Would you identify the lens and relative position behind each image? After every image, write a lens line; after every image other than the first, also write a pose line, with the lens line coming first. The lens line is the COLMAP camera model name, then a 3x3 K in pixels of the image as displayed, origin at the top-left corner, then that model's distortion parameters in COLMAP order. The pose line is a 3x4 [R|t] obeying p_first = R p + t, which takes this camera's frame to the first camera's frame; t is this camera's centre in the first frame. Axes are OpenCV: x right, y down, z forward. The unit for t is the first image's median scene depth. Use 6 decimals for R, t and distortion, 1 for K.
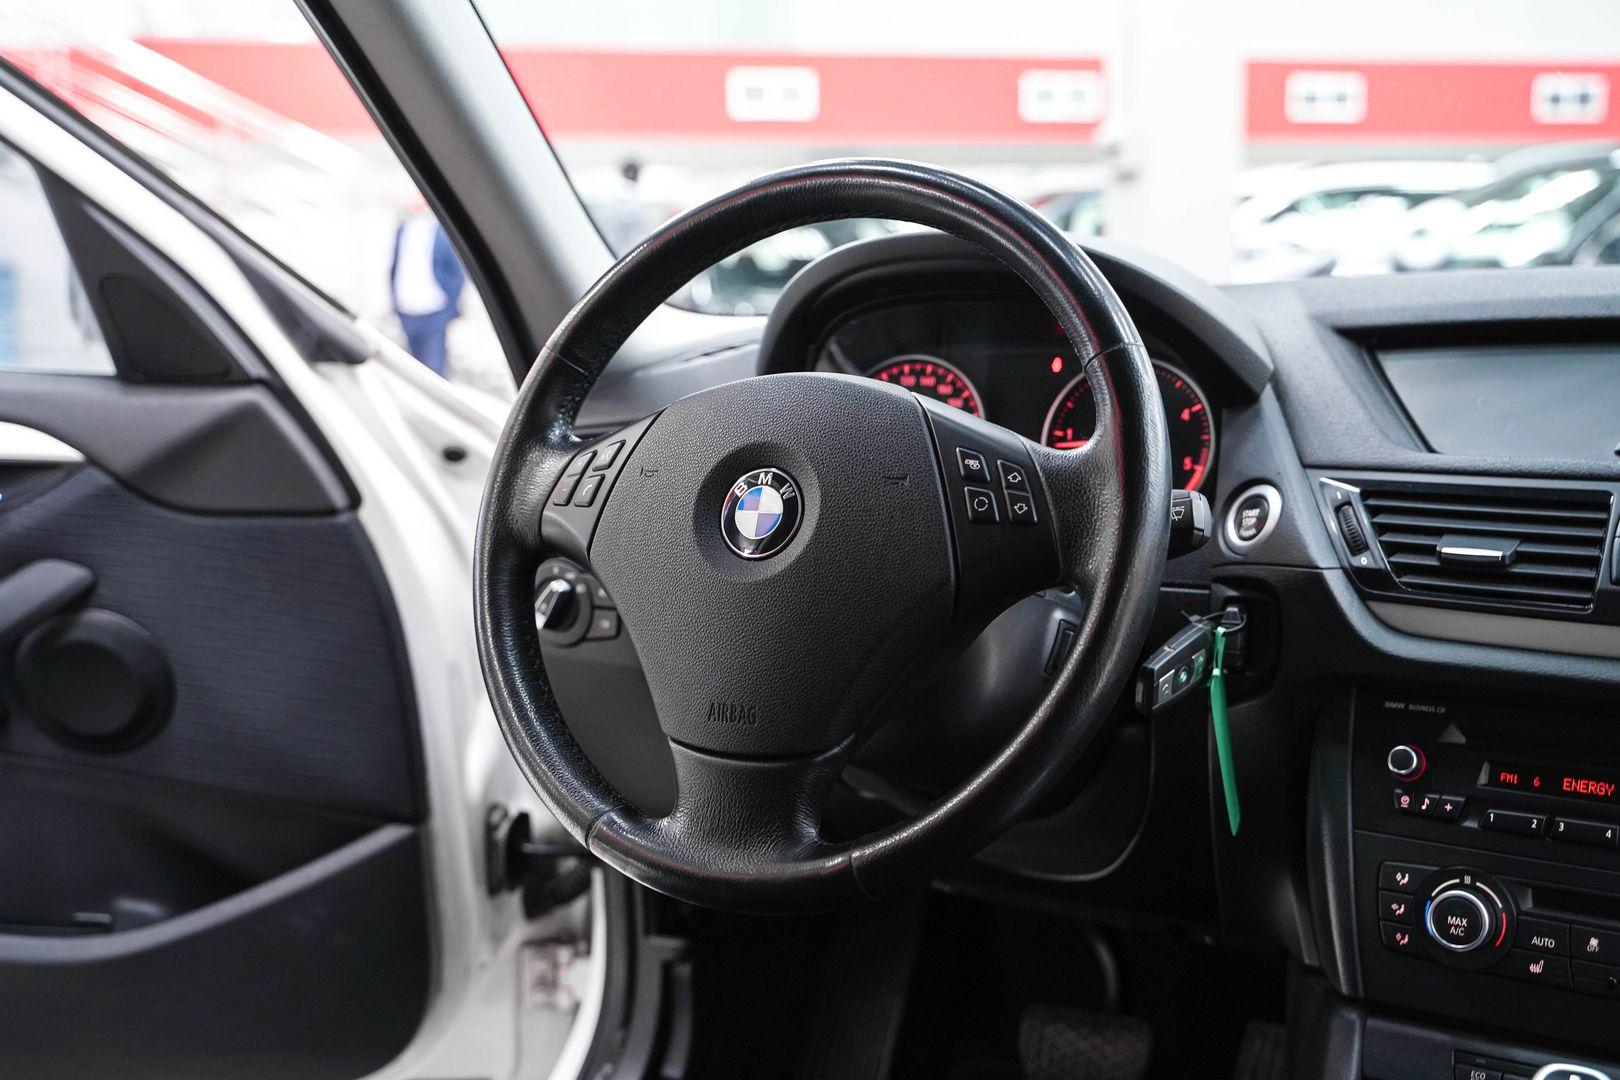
lens RADIAL K [[1835.2, 0, 811.2], [0, 1835.2, 541.6], [0, 0, 1]] dist [-0.008008, 0.000000]
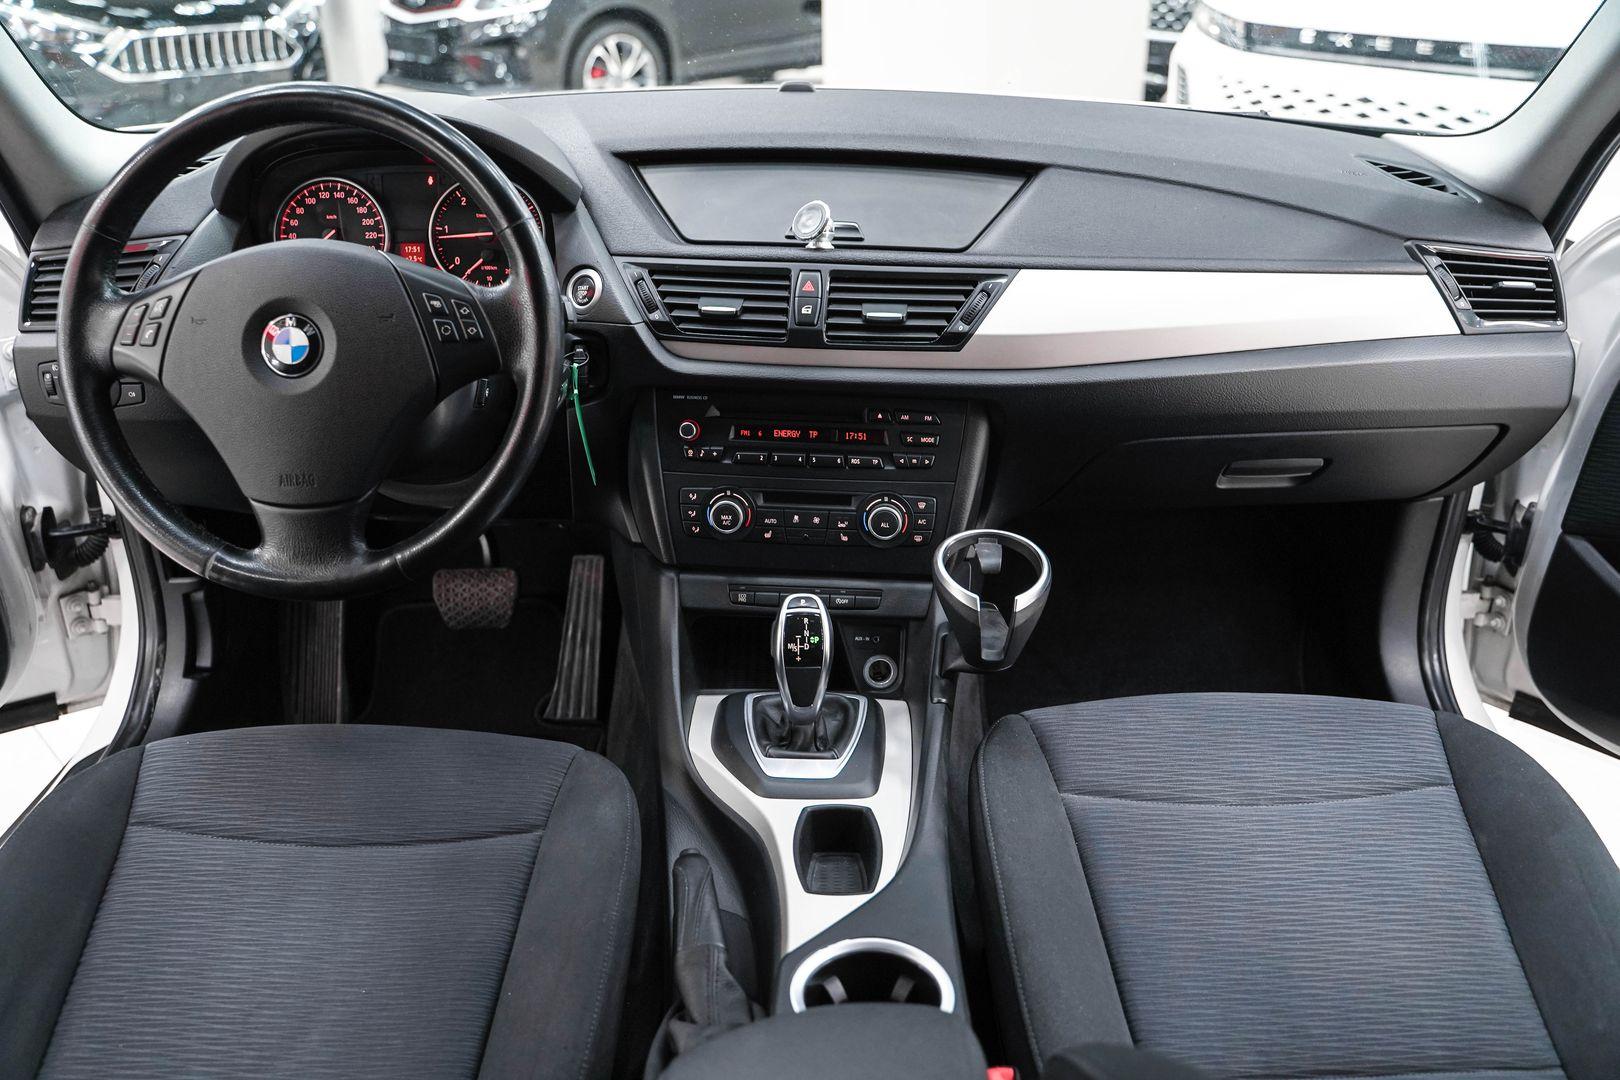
lens RADIAL K [[1310.2, 0, 807.1], [0, 1310.2, 528.6], [0, 0, 1]] dist [-0.117670, 0.089623]
pose [[0.872959, -0.187939, 0.450134, -0.141487], [0.047842, 0.951336, 0.304418, -0.152084], [-0.485441, -0.244209, 0.839469, -0.104094]]
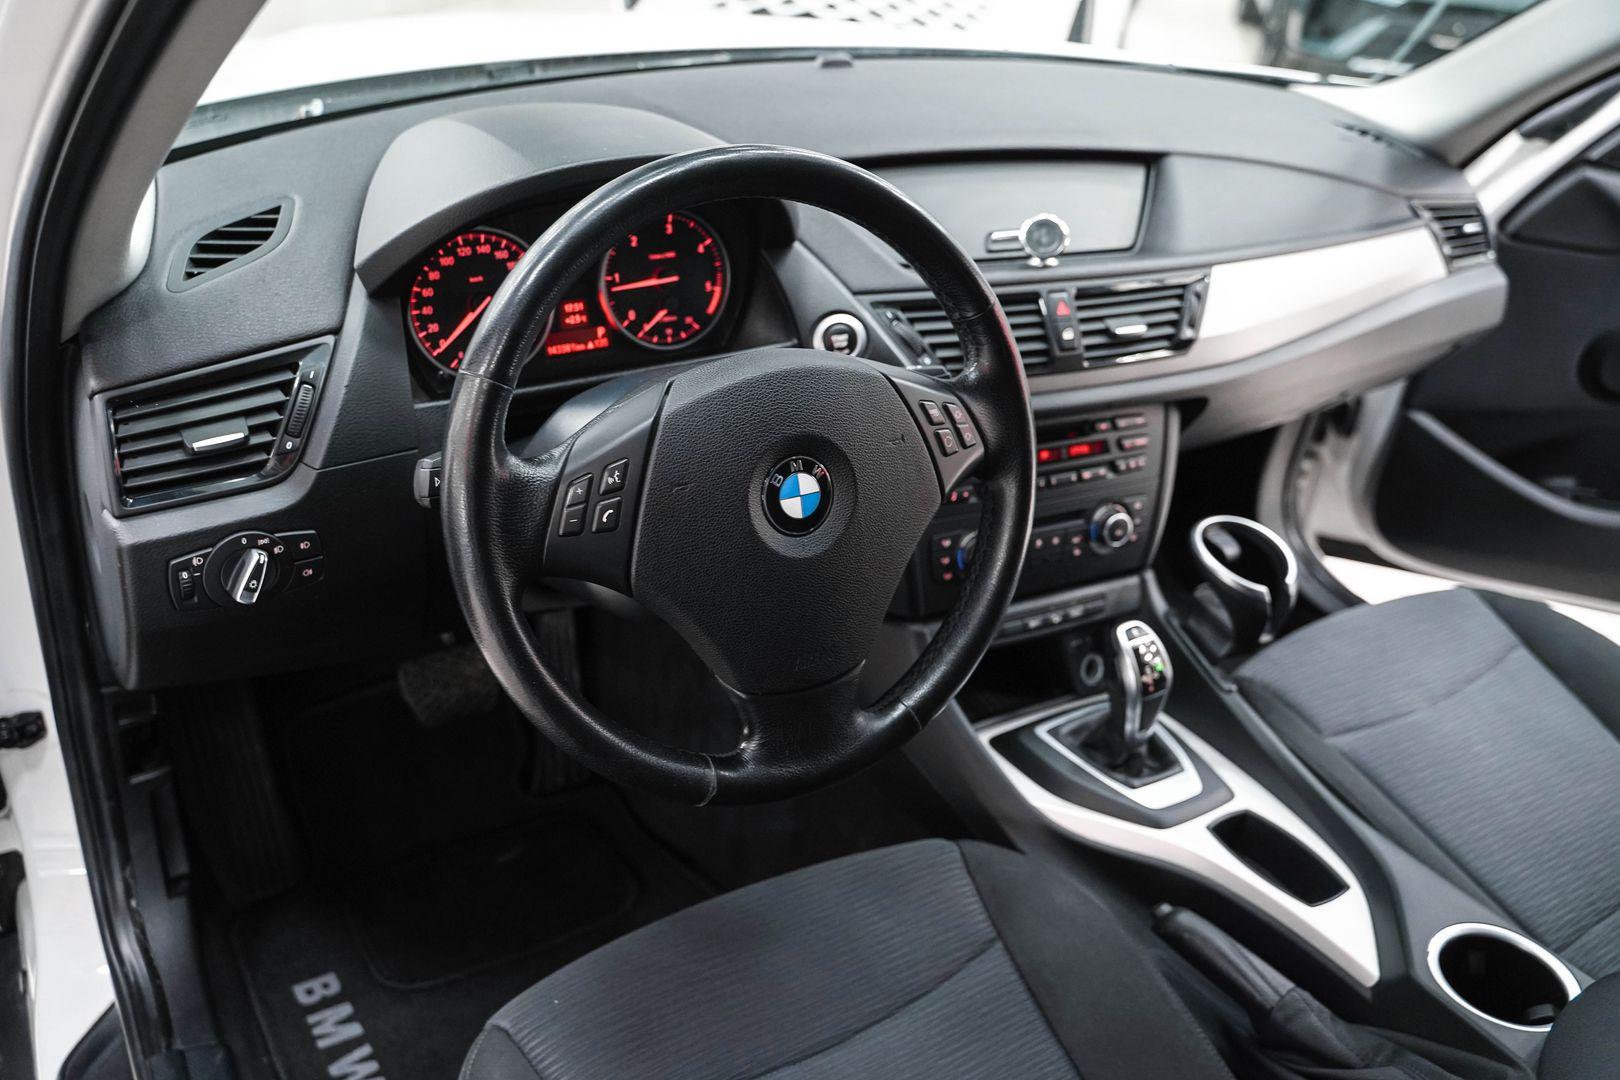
lens RADIAL K [[1310.2, 0, 793.2], [0, 1310.2, 541.6], [0, 0, 1]] dist [-0.117670, 0.089623]
pose [[0.496609, -0.397753, 0.771474, -0.600386], [0.036156, 0.897529, 0.439470, -0.311950], [-0.867221, -0.190351, 0.460102, 0.544779]]
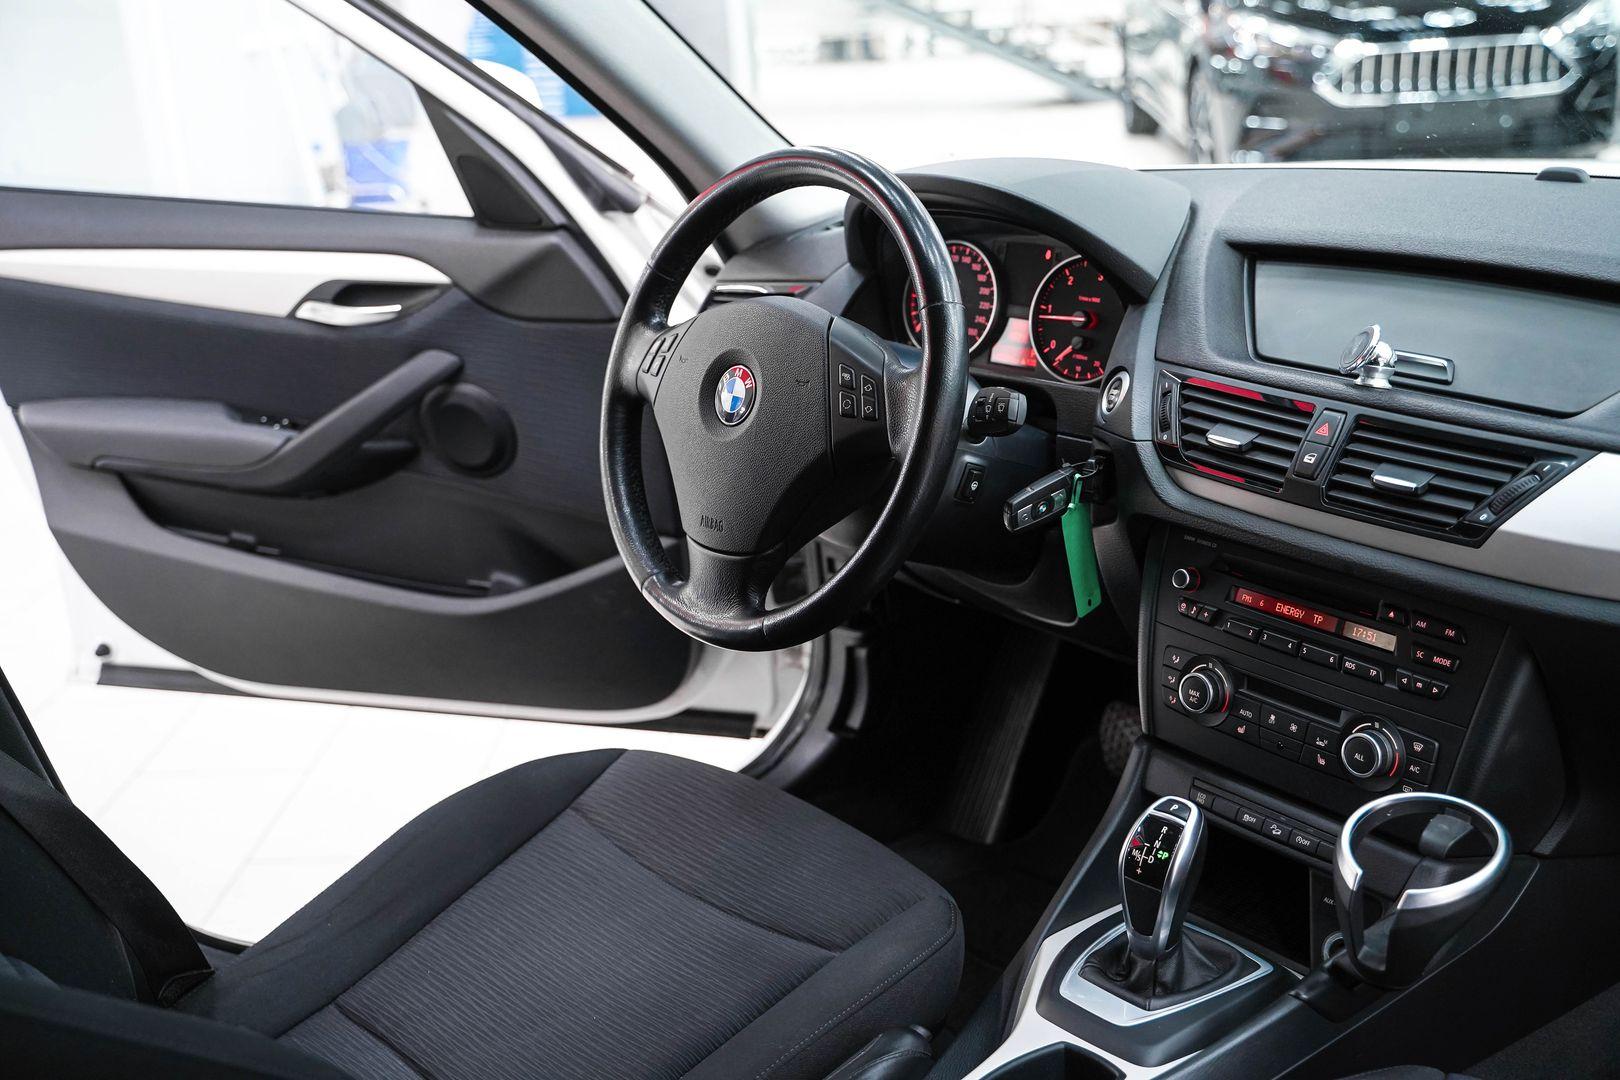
lens RADIAL K [[1736.4, 0, 804.7], [0, 1736.4, 519.0], [0, 0, 1]] dist [-0.010945, 0.000000]
pose [[0.947063, 0.066217, -0.314145, 0.436640], [-0.006049, 0.982005, 0.188758, -0.167756], [0.320991, -0.176866, 0.930421, -0.318442]]
